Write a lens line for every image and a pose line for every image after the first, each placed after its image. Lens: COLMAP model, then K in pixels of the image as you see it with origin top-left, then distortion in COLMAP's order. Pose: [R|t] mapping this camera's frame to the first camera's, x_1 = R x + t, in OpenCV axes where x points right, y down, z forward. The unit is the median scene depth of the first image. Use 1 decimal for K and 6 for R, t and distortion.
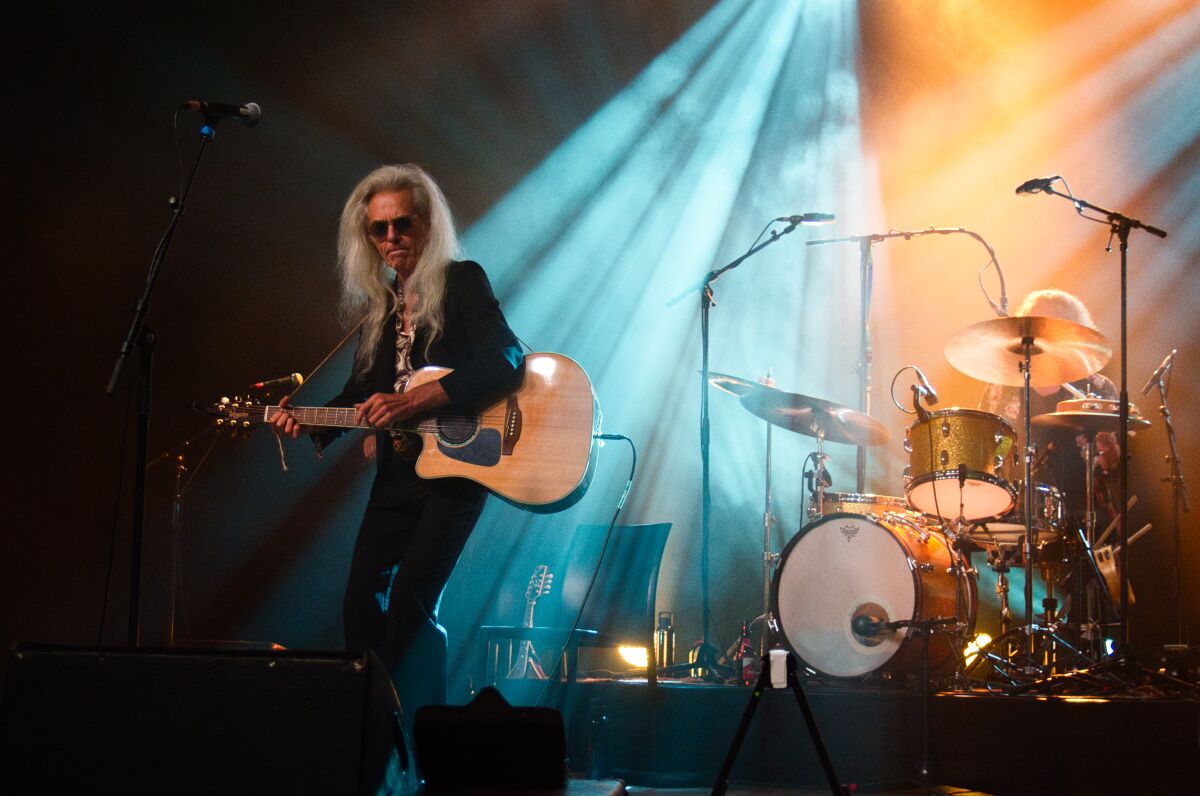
lens RADIAL K [[2242.0, 0, 599.6], [0, 2242.0, 399.2], [0, 0, 1]] dist [-0.033457, 0.000000]
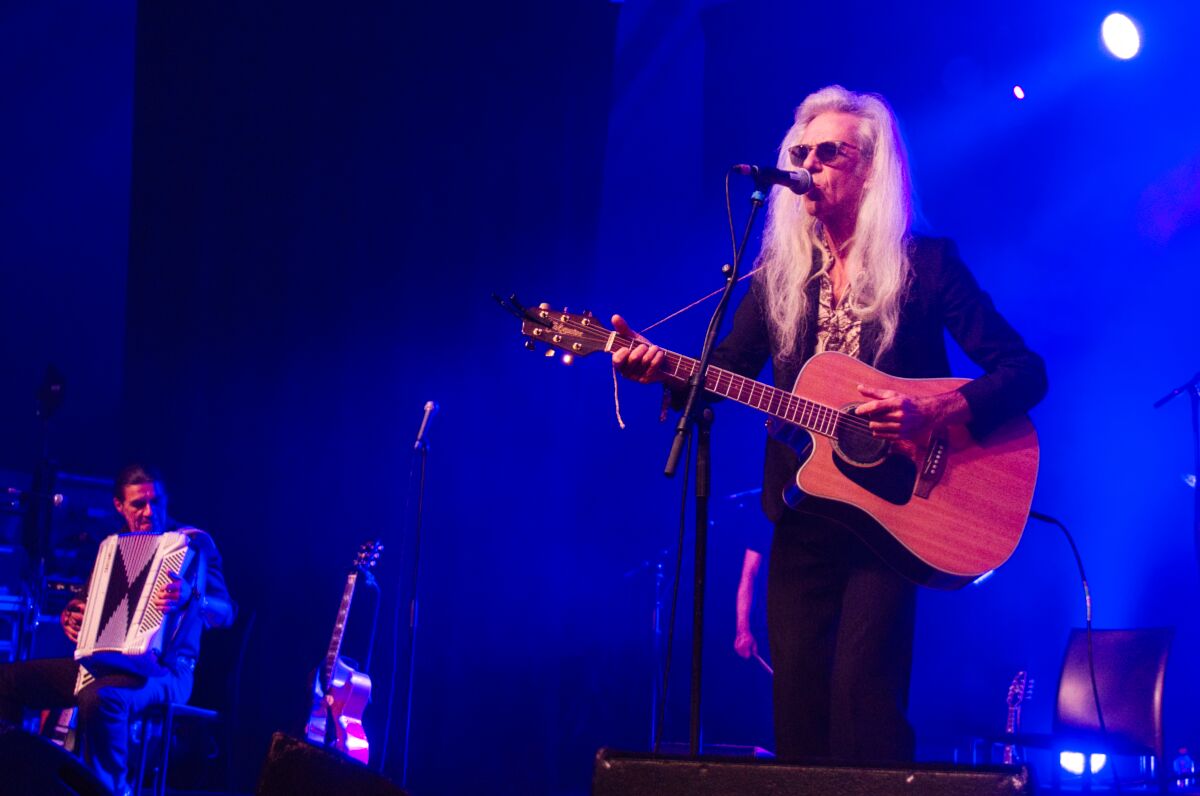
lens RADIAL K [[1847.5, 0, 600.8], [0, 1847.5, 397.5], [0, 0, 1]] dist [-0.044260, 0.000000]
pose [[0.985417, -0.019483, -0.169040, -0.116541], [0.006489, 0.997003, -0.077085, 0.024234], [0.170035, 0.074864, 0.982590, 0.248157]]
